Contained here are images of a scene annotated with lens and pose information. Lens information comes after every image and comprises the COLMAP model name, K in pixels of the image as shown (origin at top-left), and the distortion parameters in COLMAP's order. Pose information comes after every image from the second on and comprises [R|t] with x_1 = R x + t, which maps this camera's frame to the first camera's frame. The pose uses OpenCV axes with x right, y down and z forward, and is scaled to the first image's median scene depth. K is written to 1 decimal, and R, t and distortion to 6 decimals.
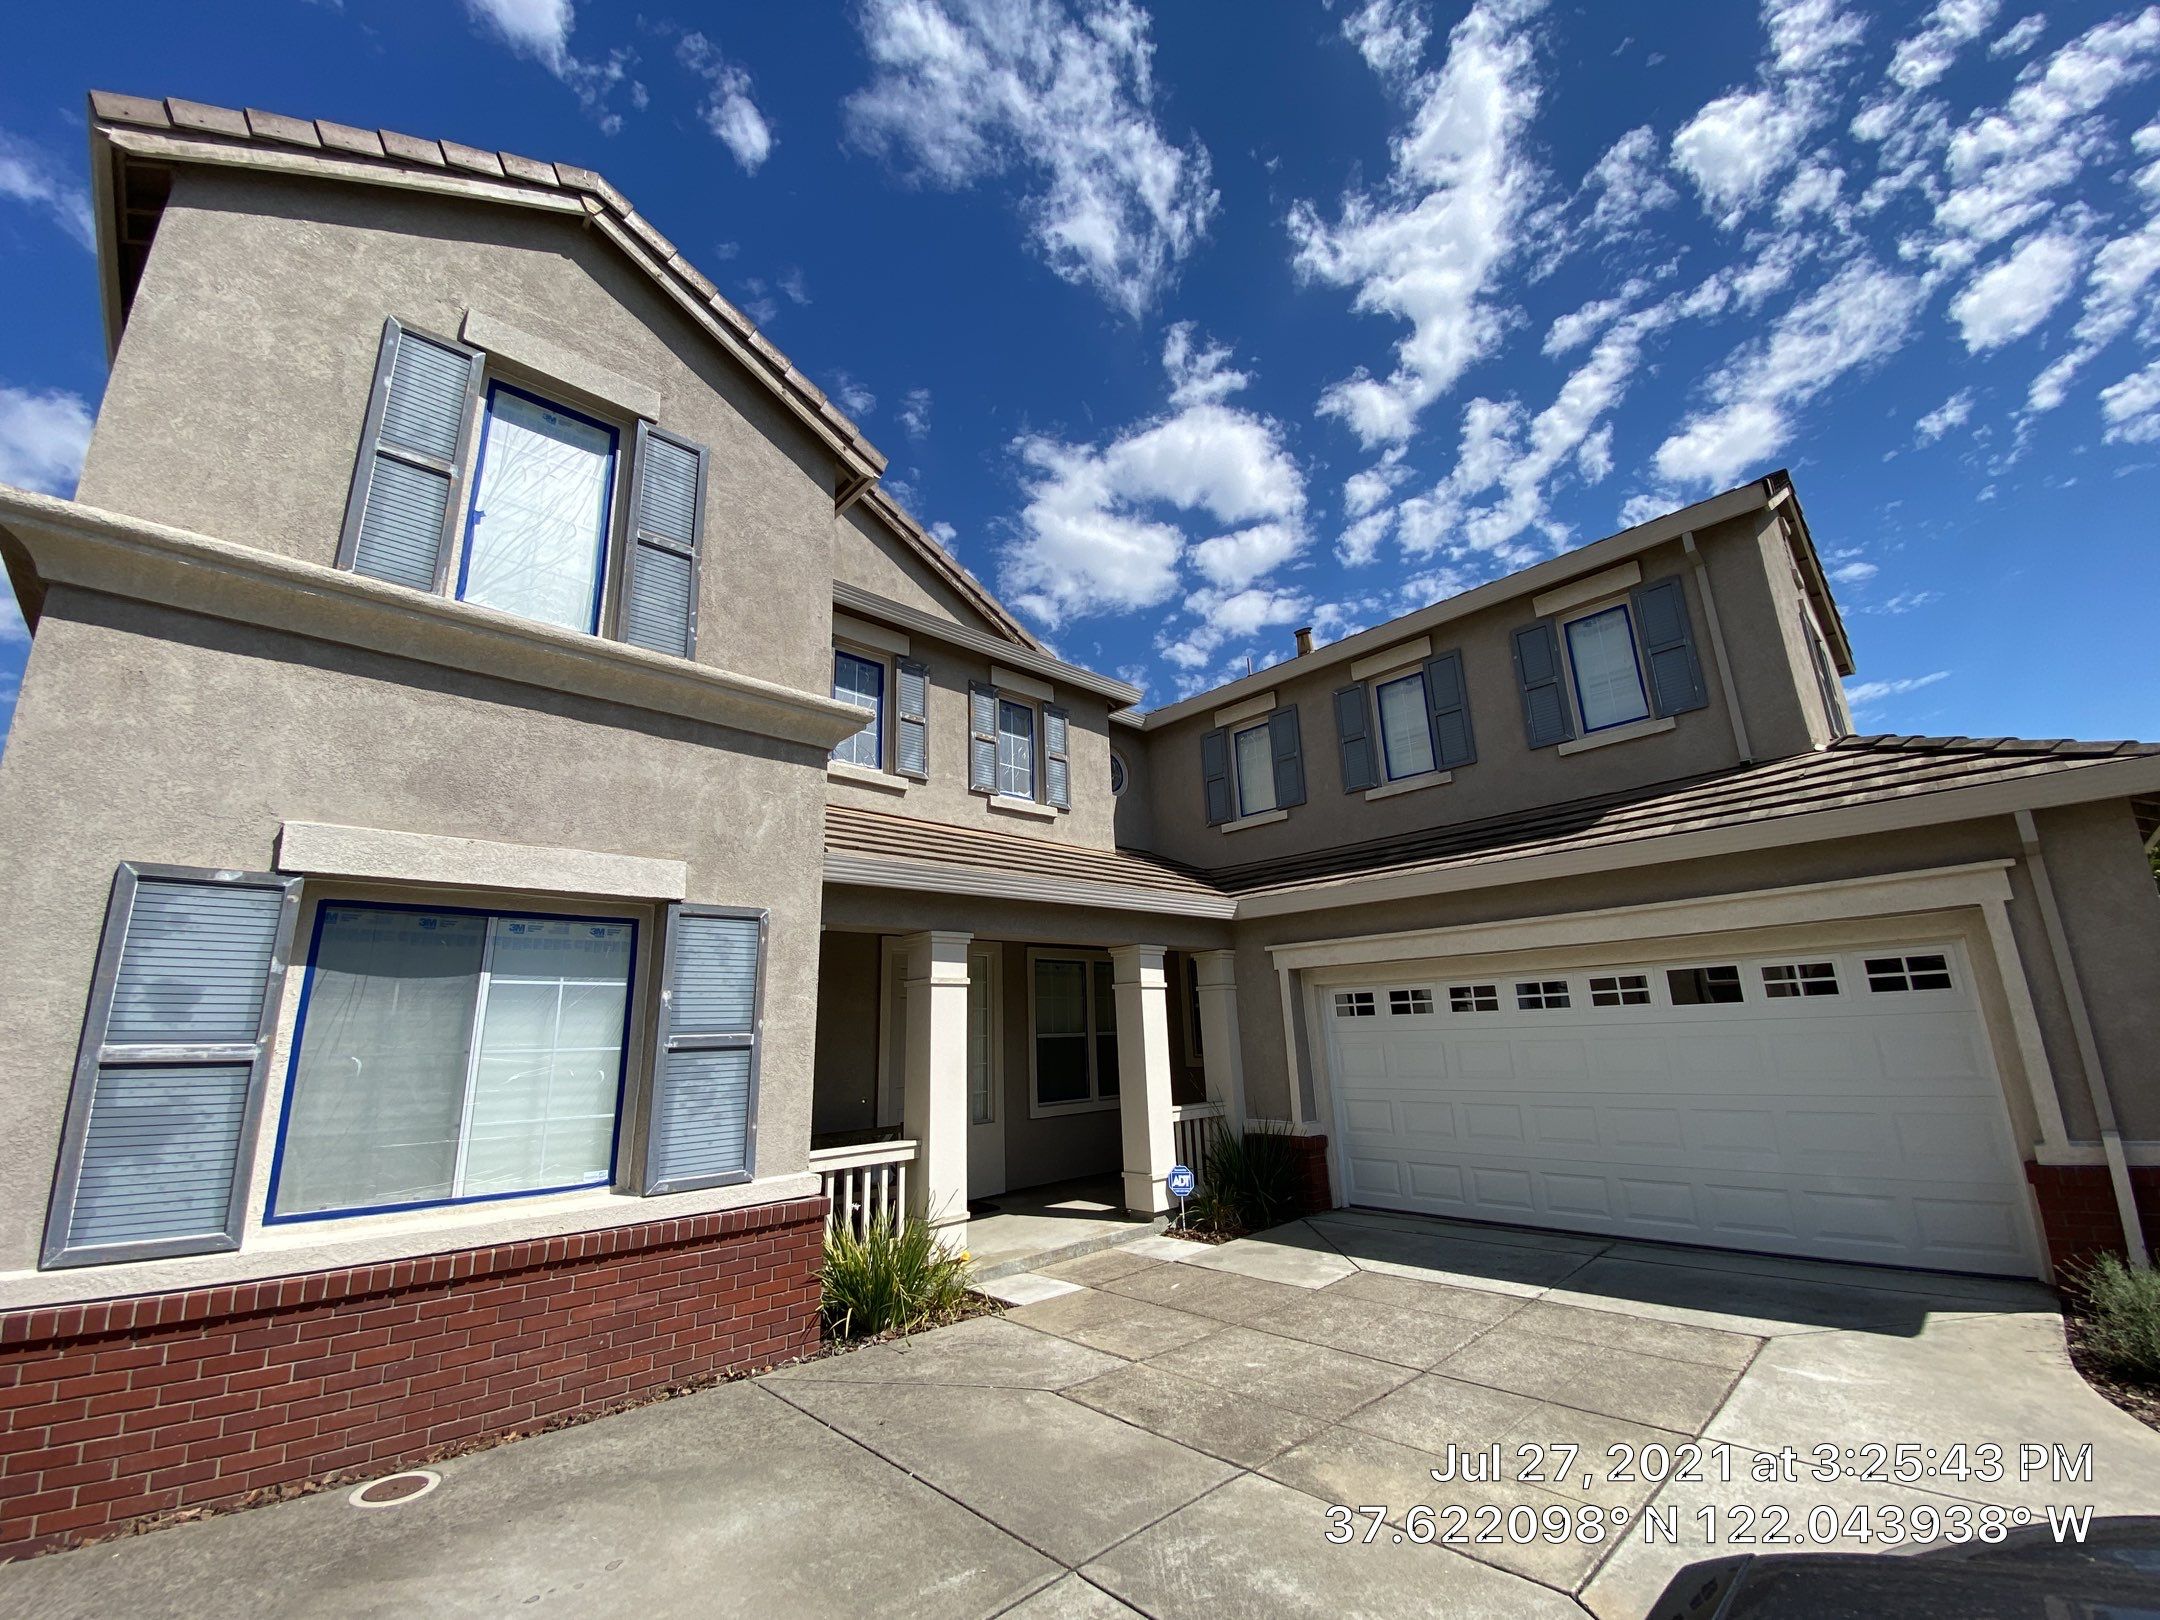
lens RADIAL K [[876.7, 0, 1071.6], [0, 876.7, 814.3], [0, 0, 1]] dist [0.022545, -0.021353]
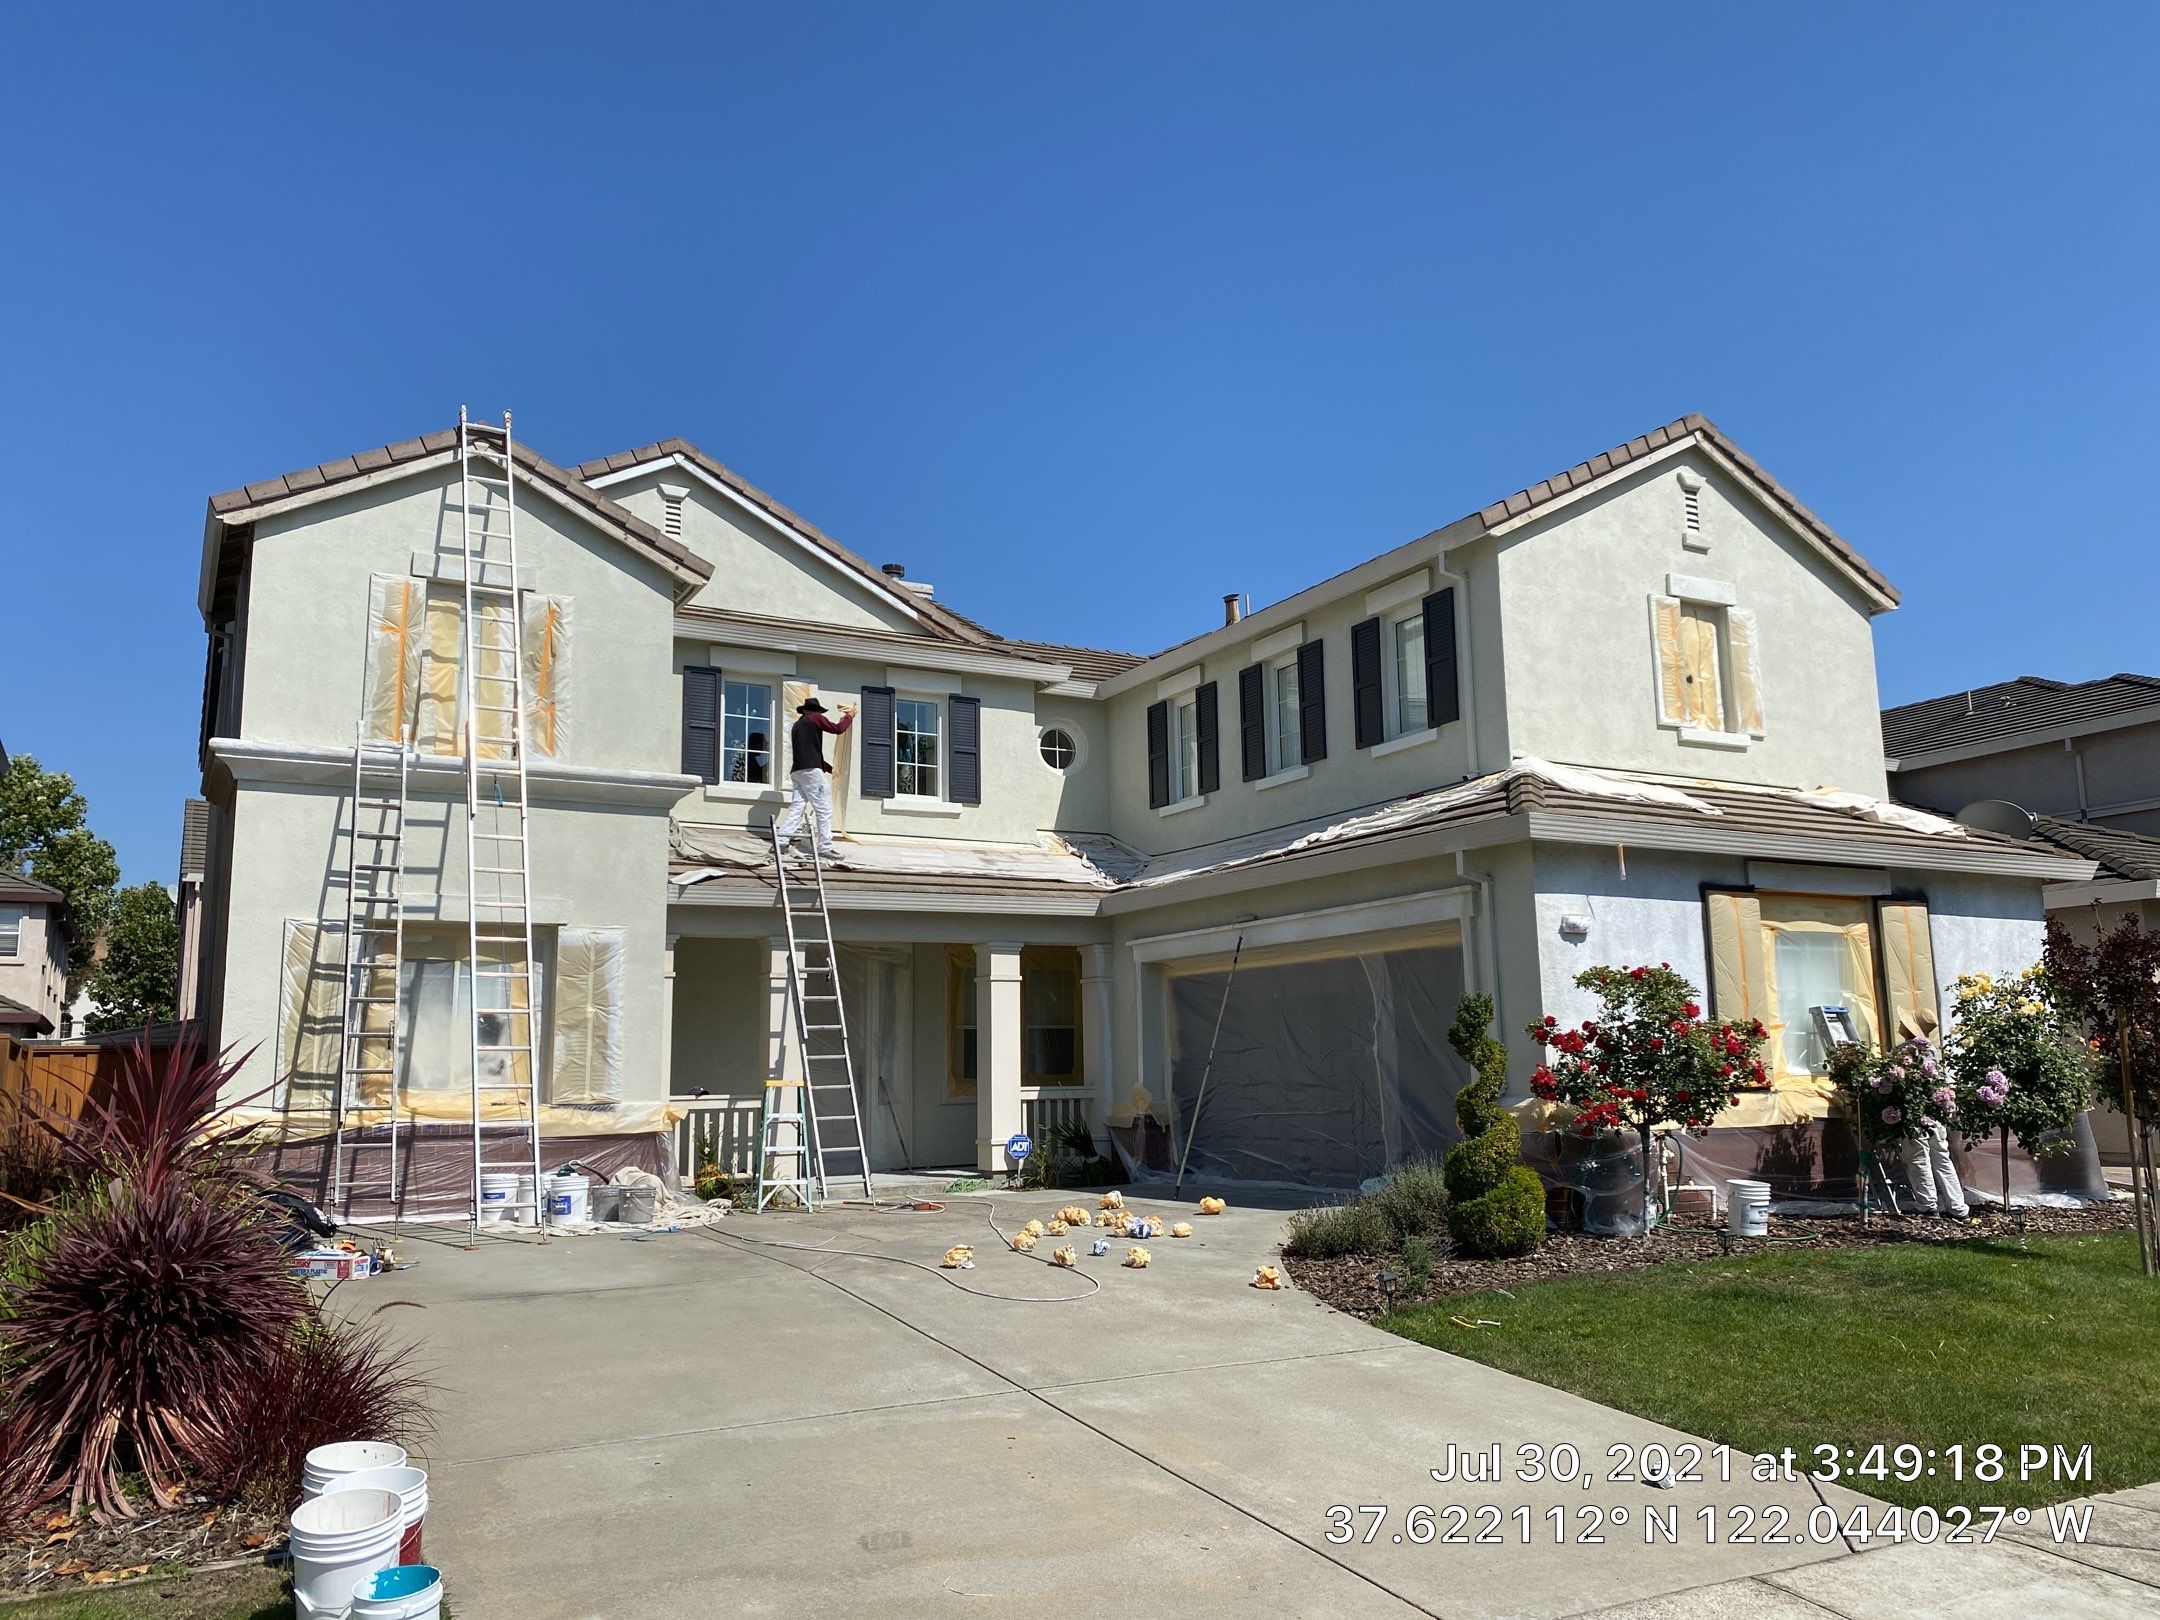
lens RADIAL K [[1652.3, 0, 1092.8], [0, 1652.3, 818.1], [0, 0, 1]] dist [0.039113, -0.046718]
pose [[0.970076, -0.021758, -0.241824, 1.062570], [0.045397, 0.994666, 0.092617, -0.287961], [0.238519, -0.100823, 0.965890, -1.439030]]
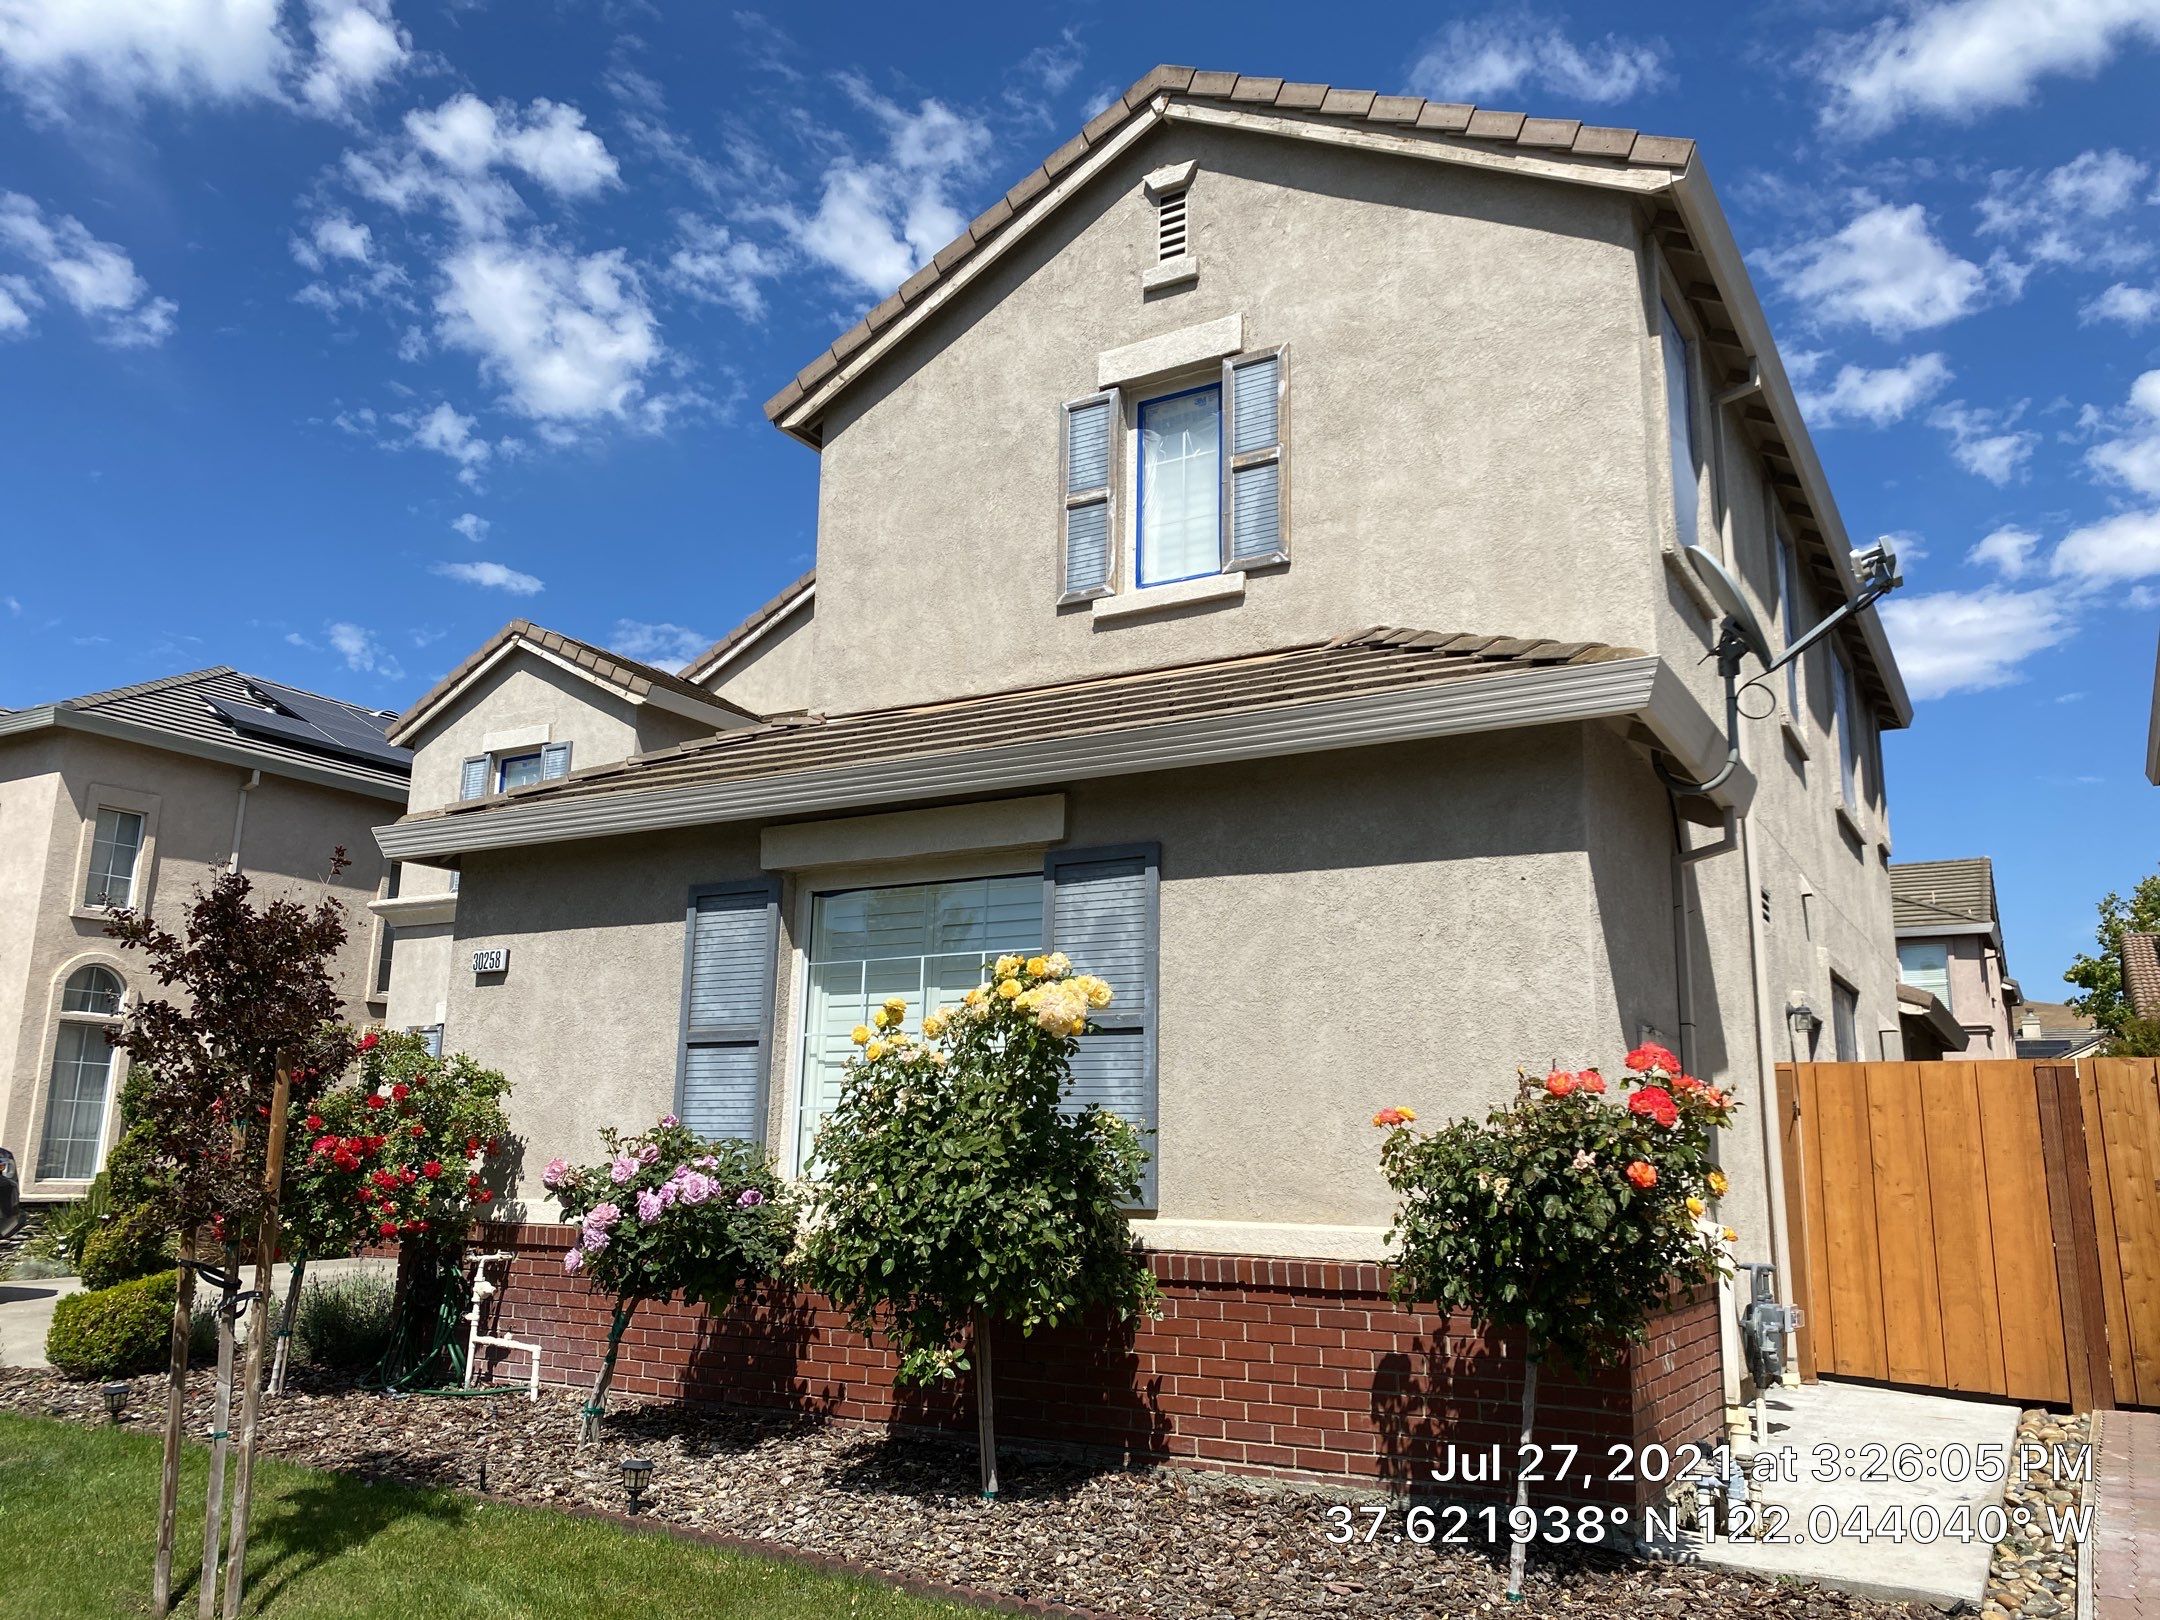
lens RADIAL K [[1652.3, 0, 1092.8], [0, 1652.3, 818.1], [0, 0, 1]] dist [0.039113, -0.046718]
pose [[0.277384, -0.163255, -0.946787, 2.931767], [0.215790, 0.970866, -0.104186, 0.263673], [0.936212, -0.175408, 0.304532, 0.983370]]
